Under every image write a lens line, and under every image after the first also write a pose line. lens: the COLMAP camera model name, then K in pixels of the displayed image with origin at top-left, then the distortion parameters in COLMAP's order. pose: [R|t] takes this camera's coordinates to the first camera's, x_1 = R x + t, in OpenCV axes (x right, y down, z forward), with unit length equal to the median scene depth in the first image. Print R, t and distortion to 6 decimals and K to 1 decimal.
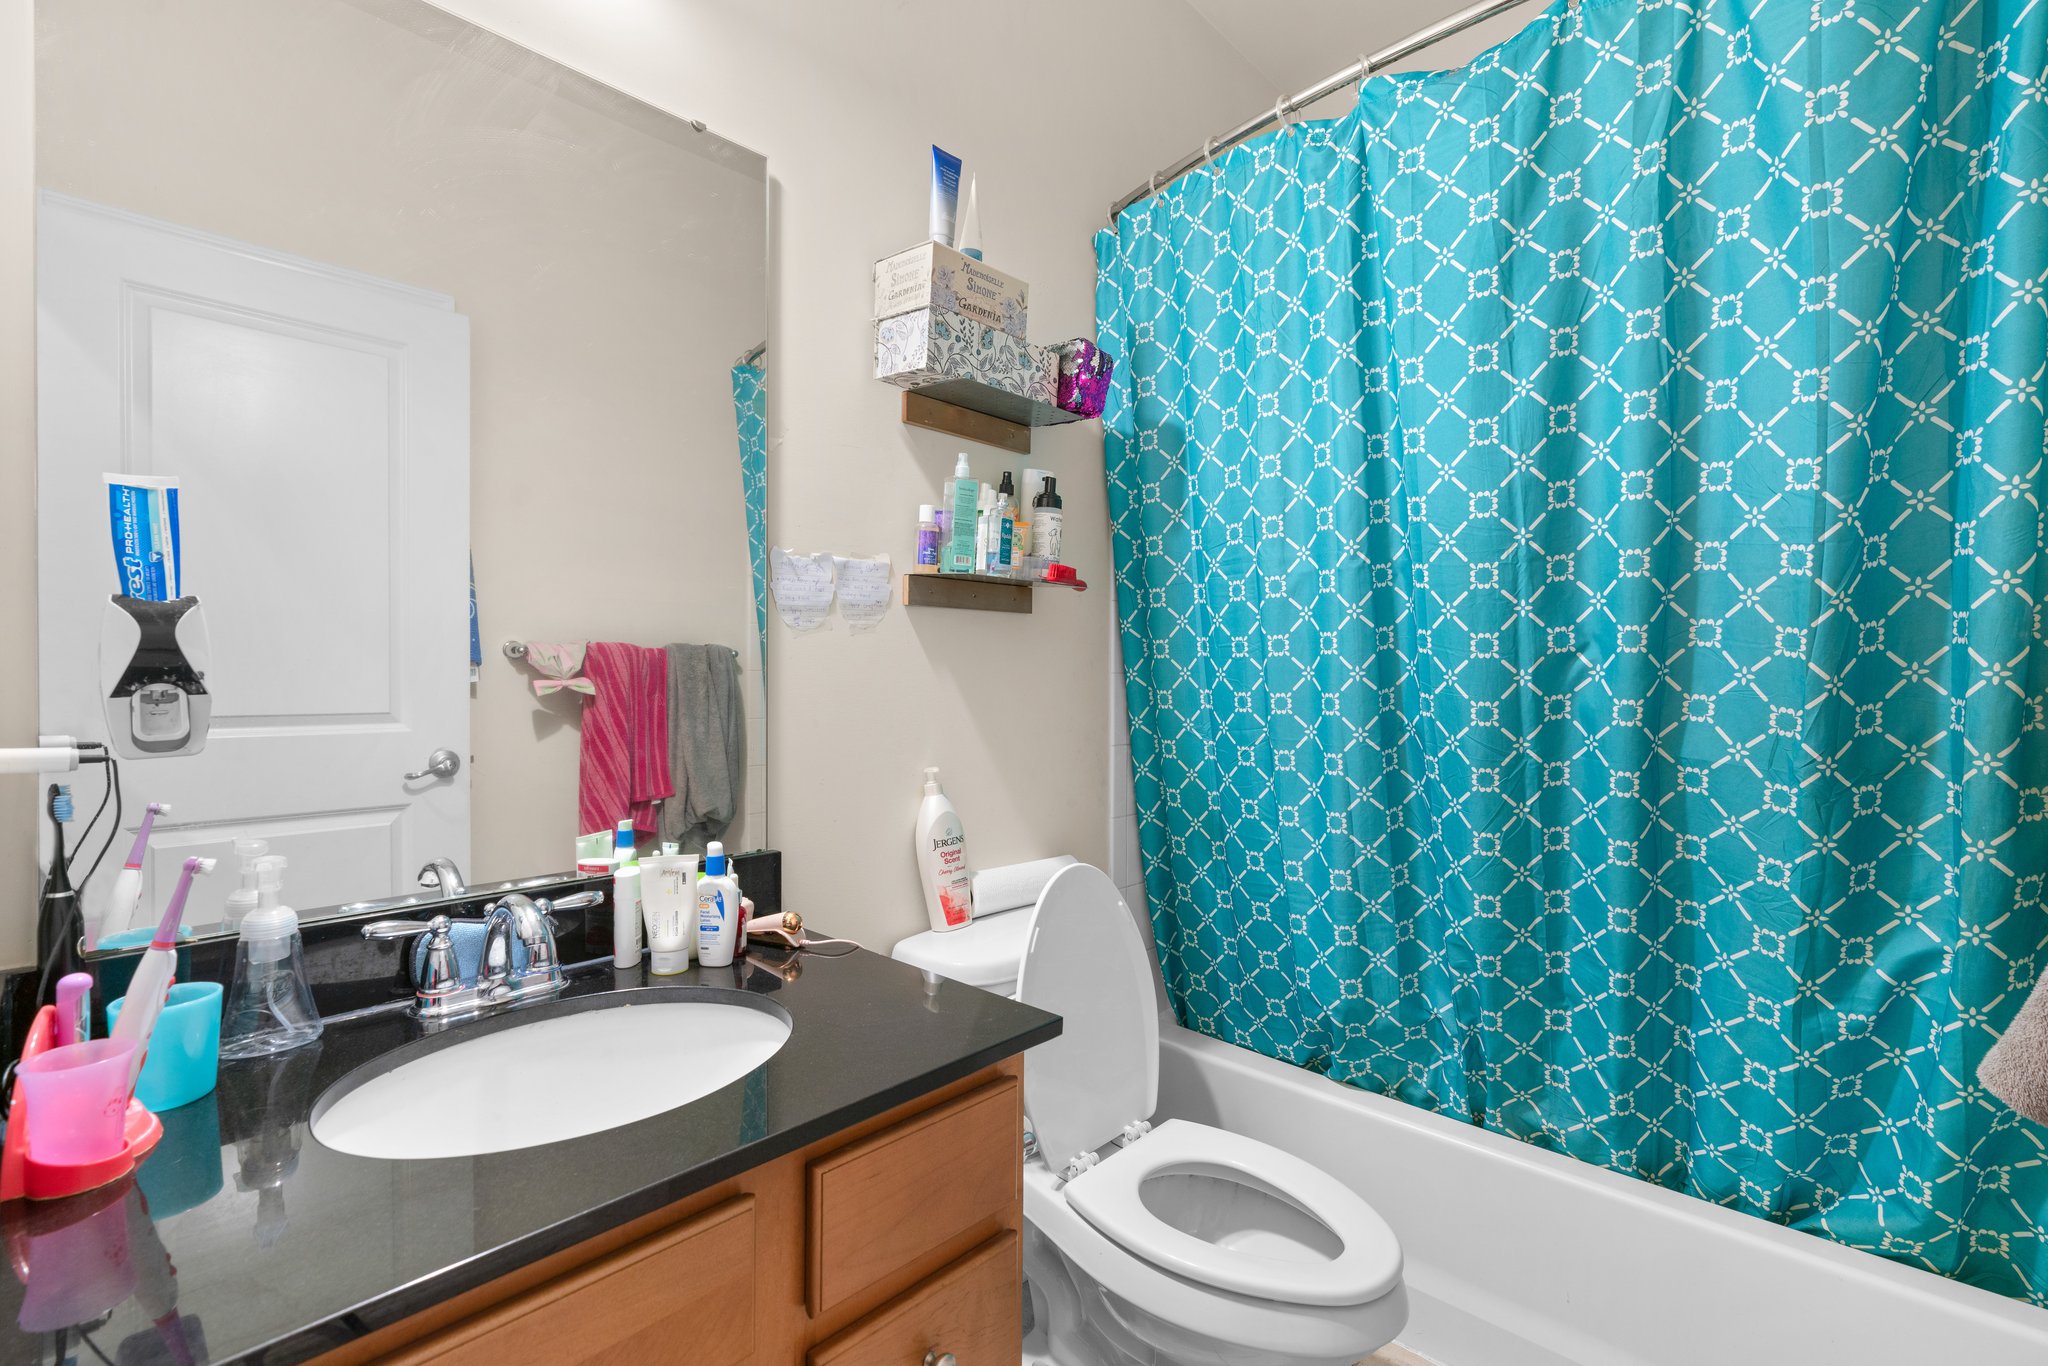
lens RADIAL K [[938.3, 0, 998.7], [0, 938.3, 668.9], [0, 0, 1]] dist [-0.014293, 0.007164]
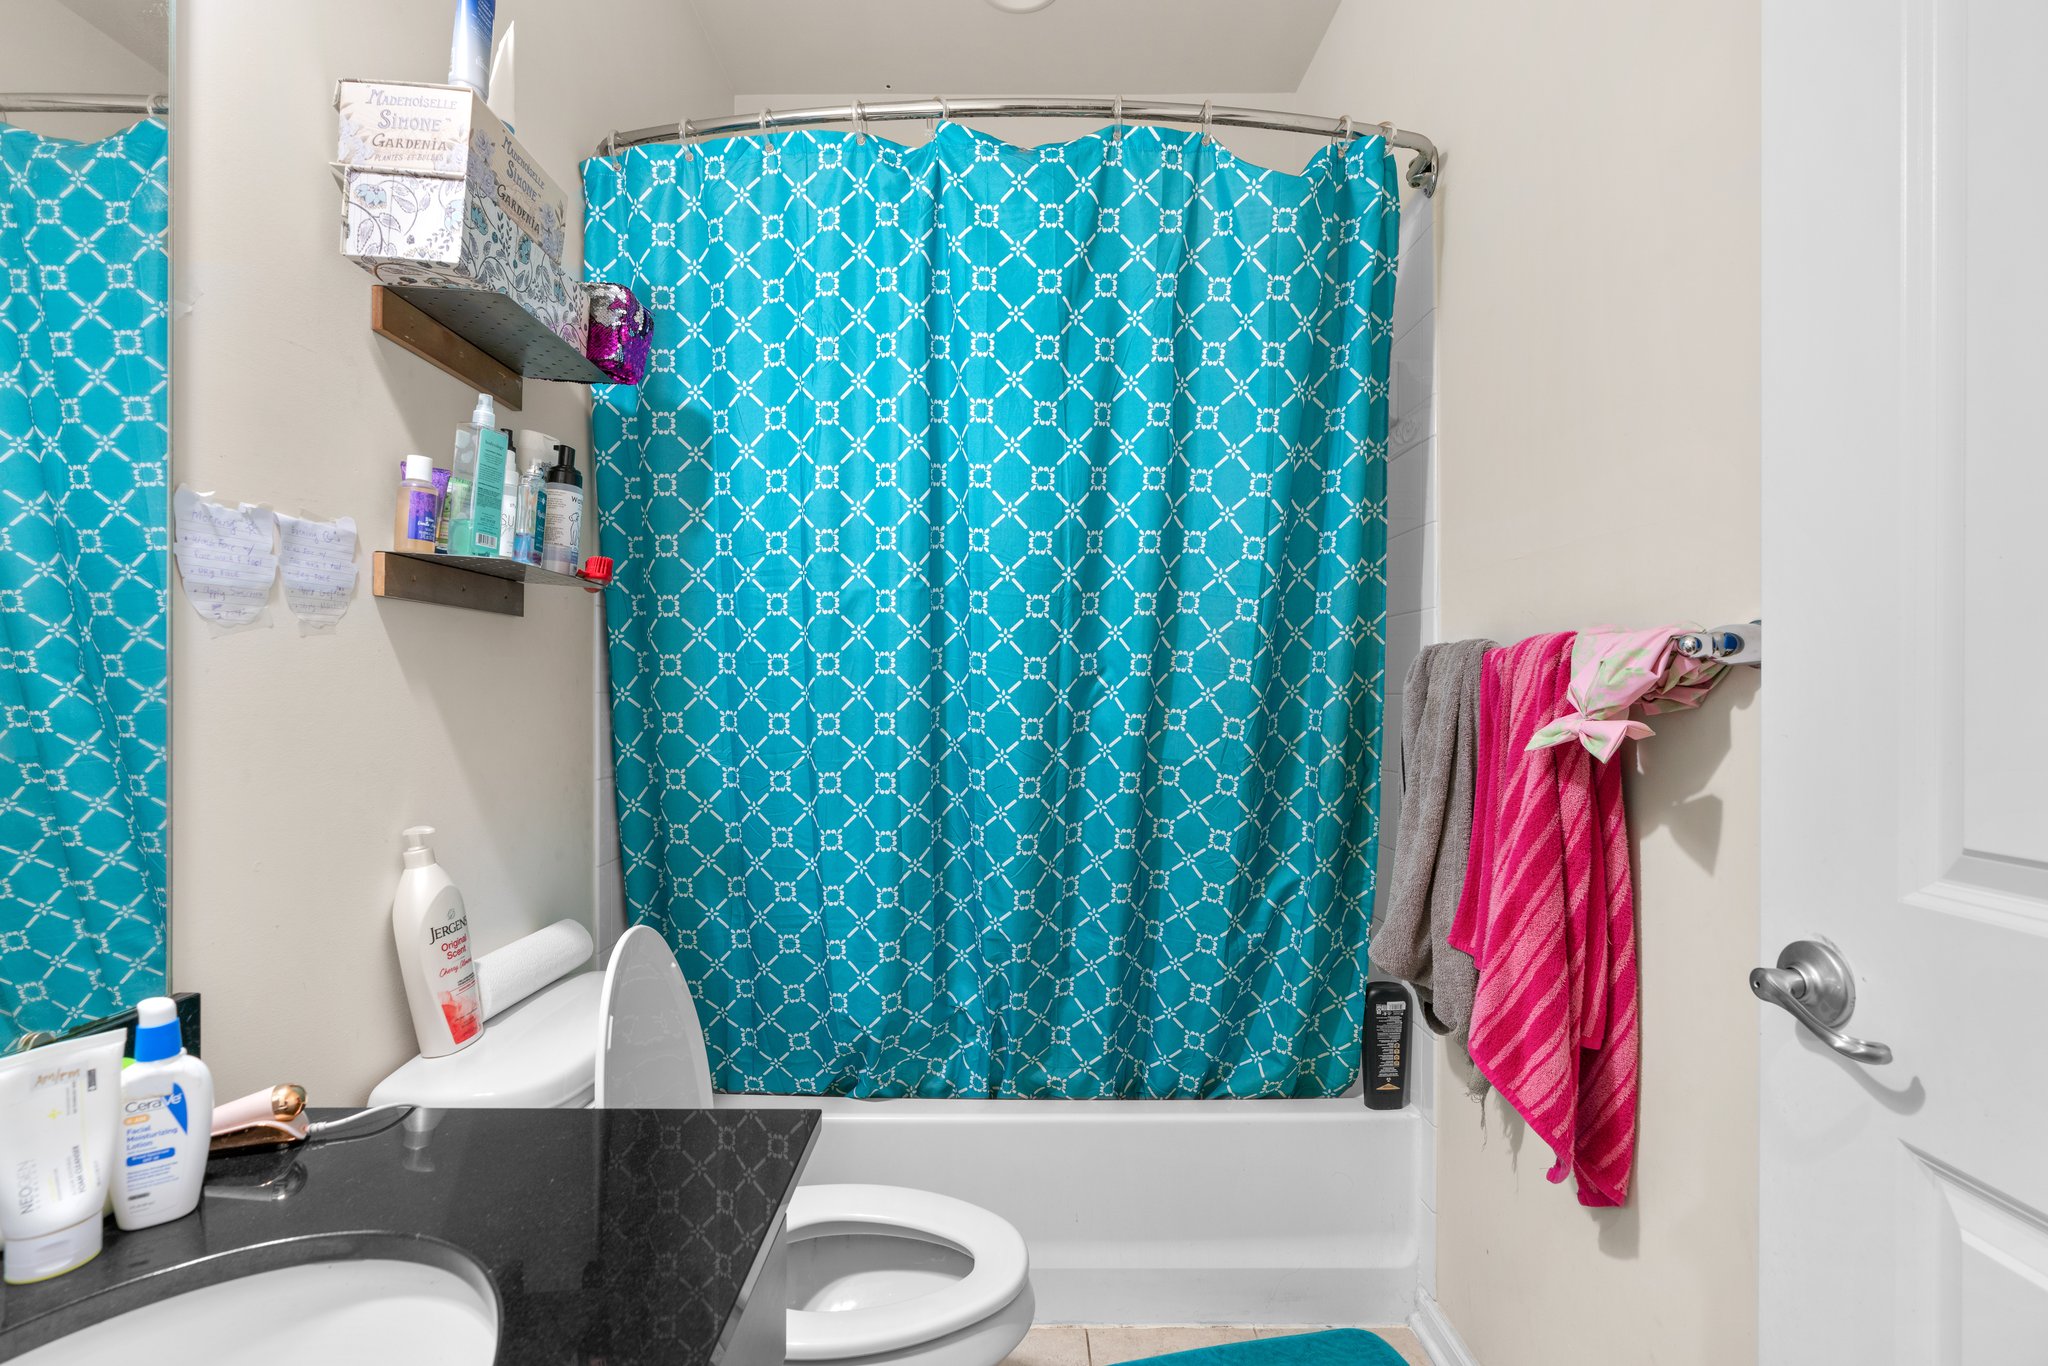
lens RADIAL K [[938.3, 0, 1023.9], [0, 938.3, 683.4], [0, 0, 1]] dist [-0.014293, 0.007164]
pose [[0.707686, 0.003904, 0.706517, -0.267049], [-0.002590, 0.999992, -0.002932, -0.003031], [-0.706523, 0.000245, 0.707690, 0.193810]]
